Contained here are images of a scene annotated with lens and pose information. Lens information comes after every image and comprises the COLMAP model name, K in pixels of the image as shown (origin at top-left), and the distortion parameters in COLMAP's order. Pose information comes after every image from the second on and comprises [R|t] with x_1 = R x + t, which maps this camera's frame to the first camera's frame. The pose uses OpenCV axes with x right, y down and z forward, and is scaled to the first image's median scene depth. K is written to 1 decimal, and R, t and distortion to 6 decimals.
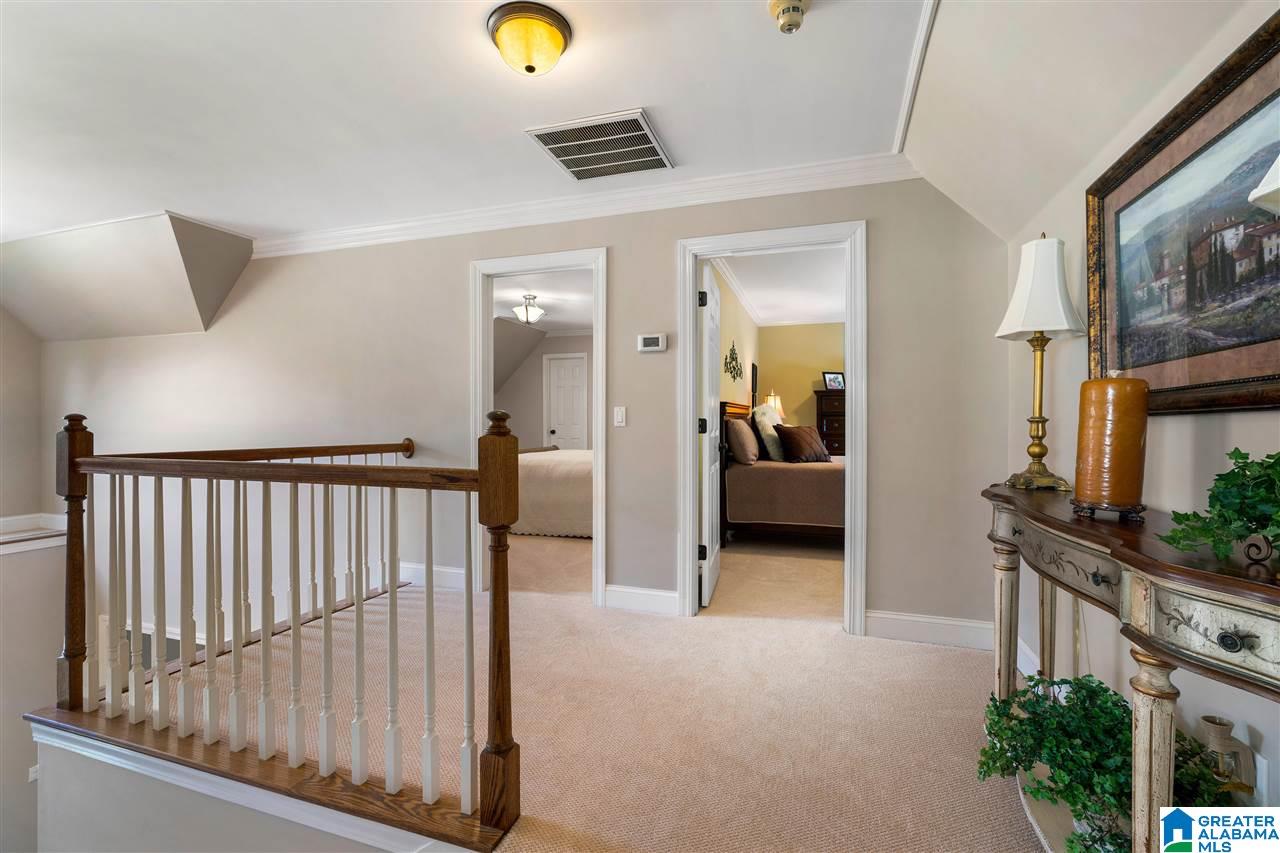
lens RADIAL K [[567.0, 0, 639.6], [0, 567.0, 427.5], [0, 0, 1]] dist [-0.010911, 0.002318]
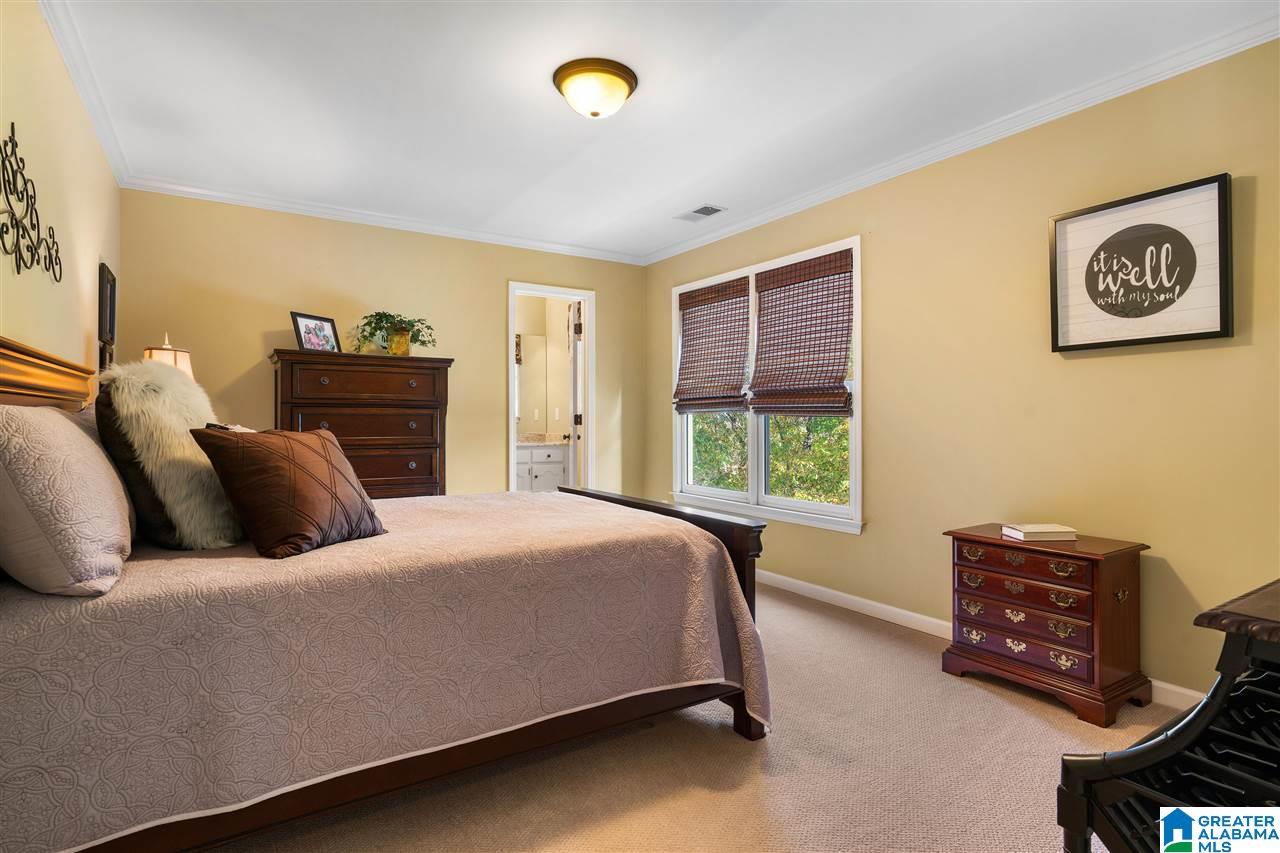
lens RADIAL K [[640.2, 0, 636.8], [0, 640.2, 425.0], [0, 0, 1]] dist [-0.014834, 0.000066]
pose [[0.623219, -0.008456, 0.782002, 0.110061], [0.011174, 0.999936, 0.001908, -0.003597], [-0.781968, 0.007549, 0.623273, 0.553839]]
